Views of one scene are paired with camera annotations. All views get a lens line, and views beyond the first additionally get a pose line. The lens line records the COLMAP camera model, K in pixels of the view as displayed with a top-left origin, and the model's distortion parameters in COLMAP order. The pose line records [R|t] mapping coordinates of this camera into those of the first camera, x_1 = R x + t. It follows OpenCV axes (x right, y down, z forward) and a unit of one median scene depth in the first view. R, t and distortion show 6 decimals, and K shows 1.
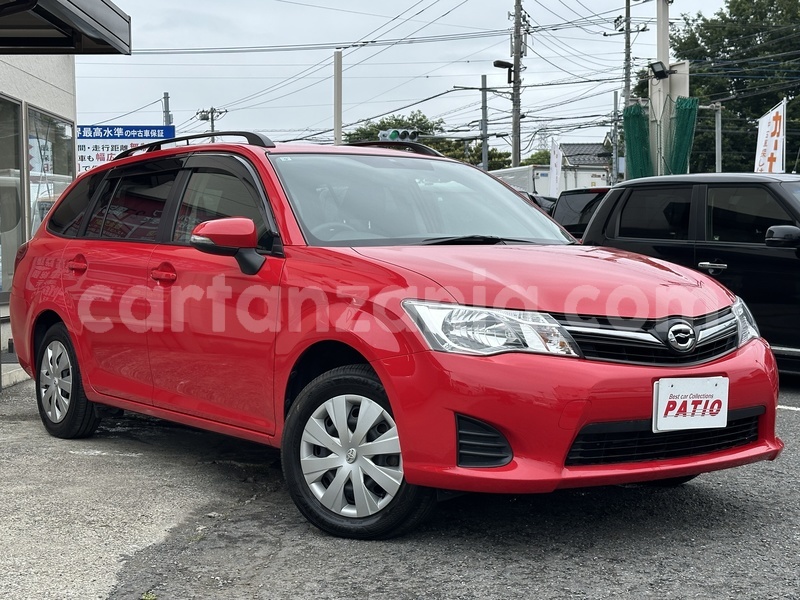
lens RADIAL K [[1254.0, 0, 400.8], [0, 1254.0, 297.4], [0, 0, 1]] dist [0.123650, 0.000000]
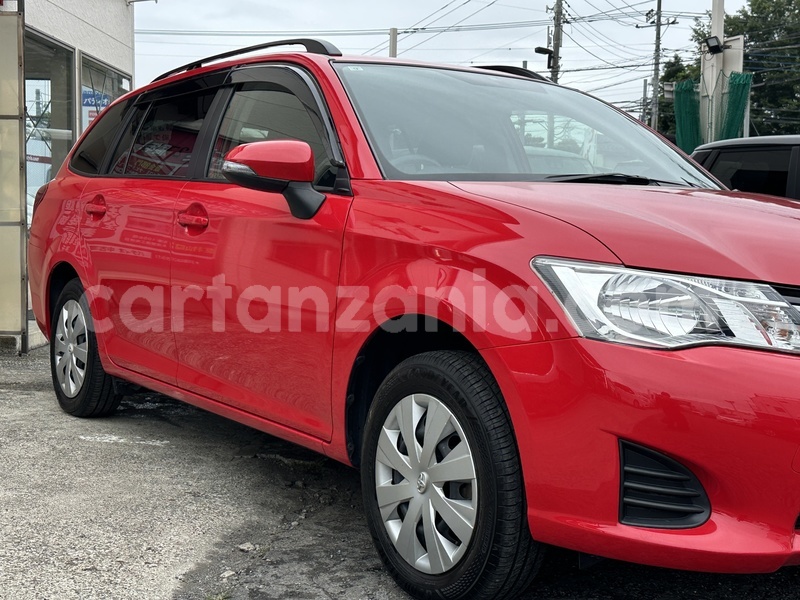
lens RADIAL K [[1103.7, 0, 410.4], [0, 1103.7, 304.2], [0, 0, 1]] dist [0.099013, 0.000000]
pose [[0.999317, 0.028964, -0.022927, -0.032100], [-0.028120, 0.998945, 0.036315, 0.004196], [0.023955, -0.035645, 0.999077, 0.270920]]
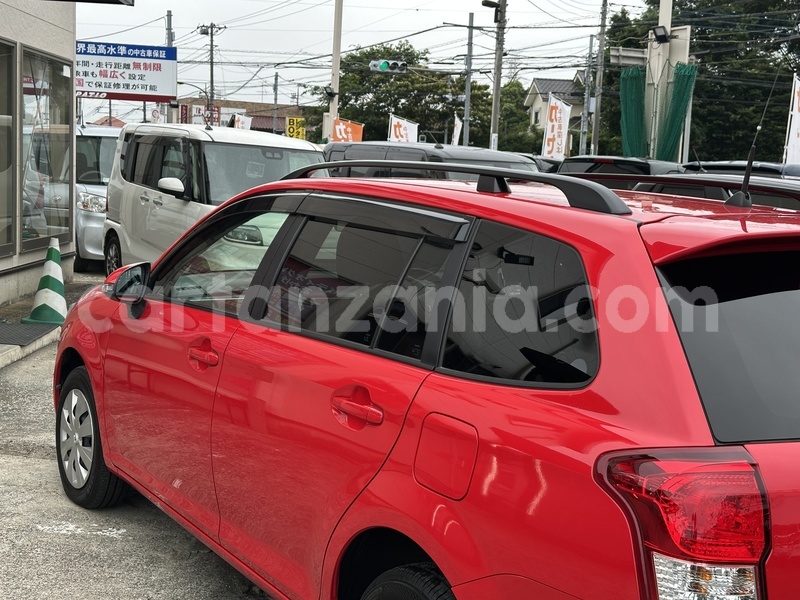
lens RADIAL K [[1123.2, 0, 406.8], [0, 1123.2, 288.2], [0, 0, 1]] dist [0.121130, 0.000000]
pose [[0.998037, 0.053589, 0.032417, -0.048642], [-0.055880, 0.995656, 0.074477, -0.095954], [-0.028285, -0.076142, 0.996696, 0.240854]]
